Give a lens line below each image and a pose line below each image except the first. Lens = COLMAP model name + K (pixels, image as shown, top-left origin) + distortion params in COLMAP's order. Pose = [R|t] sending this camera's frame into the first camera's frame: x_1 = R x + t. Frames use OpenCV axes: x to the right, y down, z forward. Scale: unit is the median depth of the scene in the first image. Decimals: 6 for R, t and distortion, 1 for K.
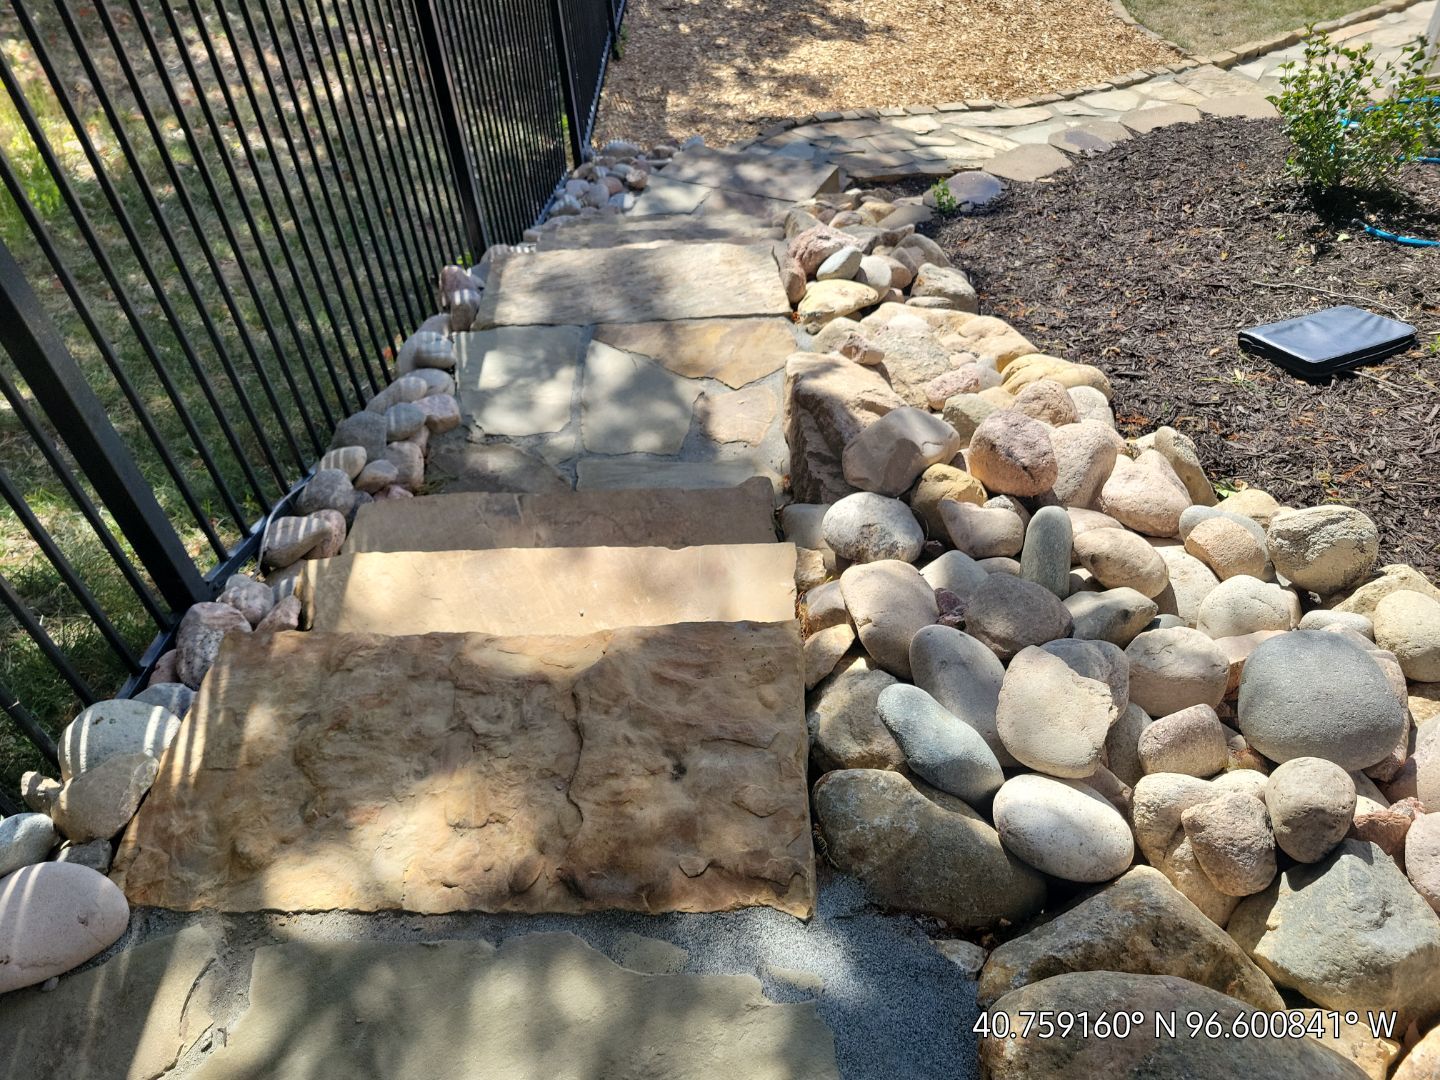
lens RADIAL K [[1089.9, 0, 751.4], [0, 1089.9, 535.4], [0, 0, 1]] dist [0.058930, -0.054278]
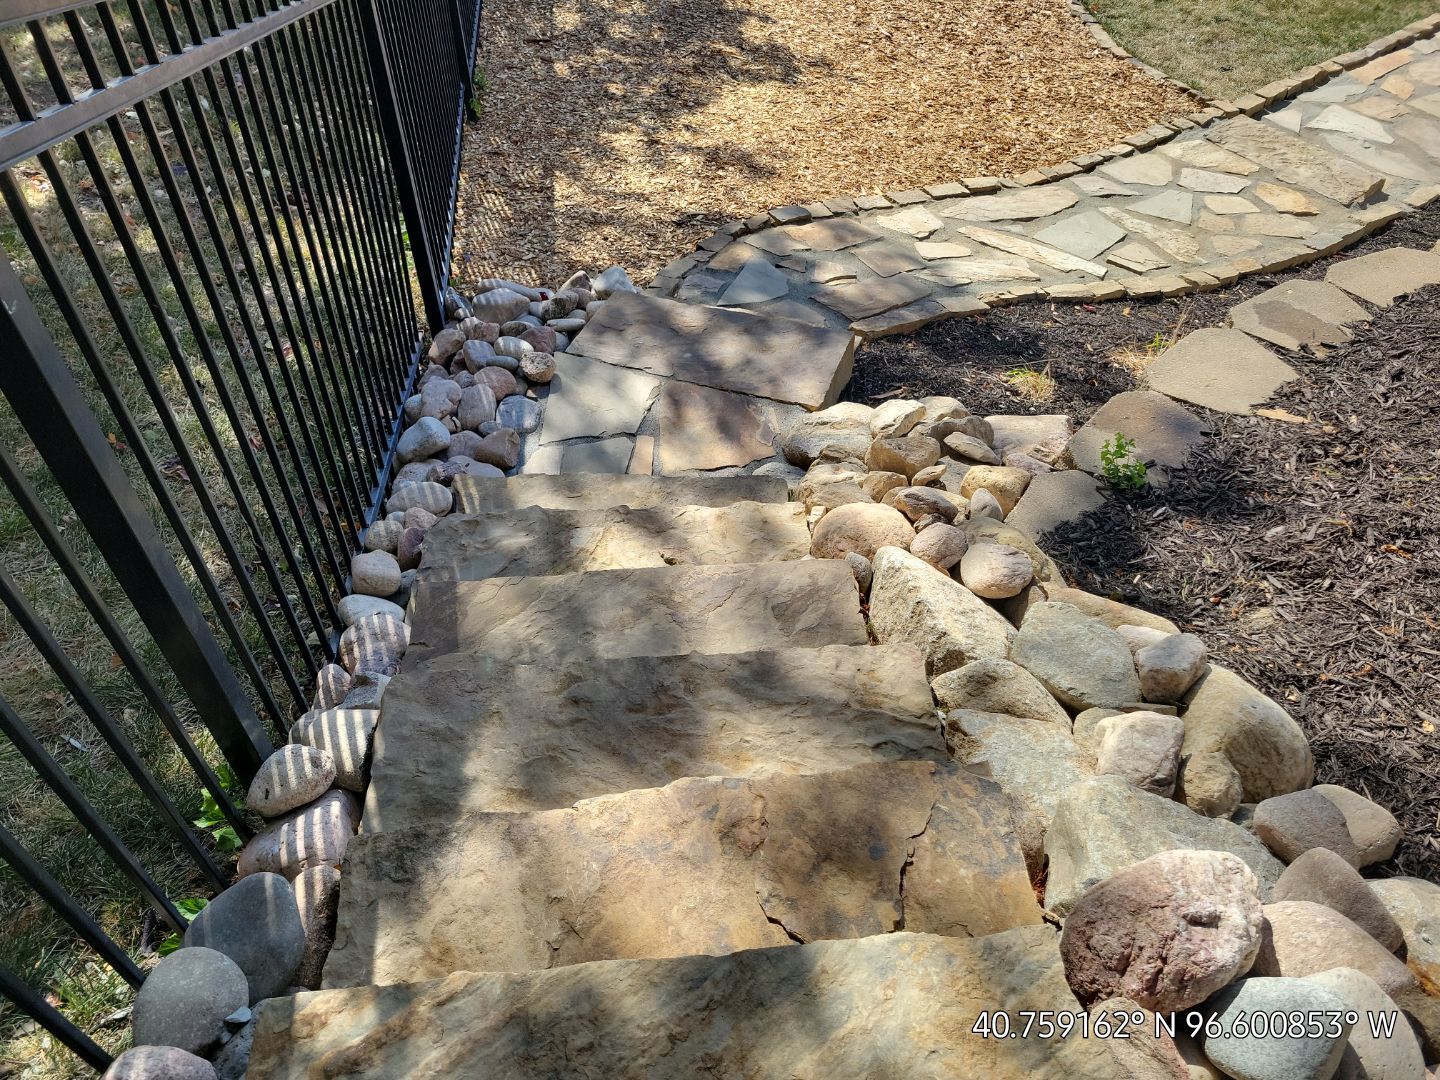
lens RADIAL K [[1052.3, 0, 720.0], [0, 1052.3, 540.0], [0, 0, 1]] dist [0.063592, -0.050759]
pose [[0.992905, -0.054443, 0.105713, -0.051544], [0.050906, 0.998059, 0.035876, -0.177322], [-0.107461, -0.030240, 0.993749, 0.286244]]
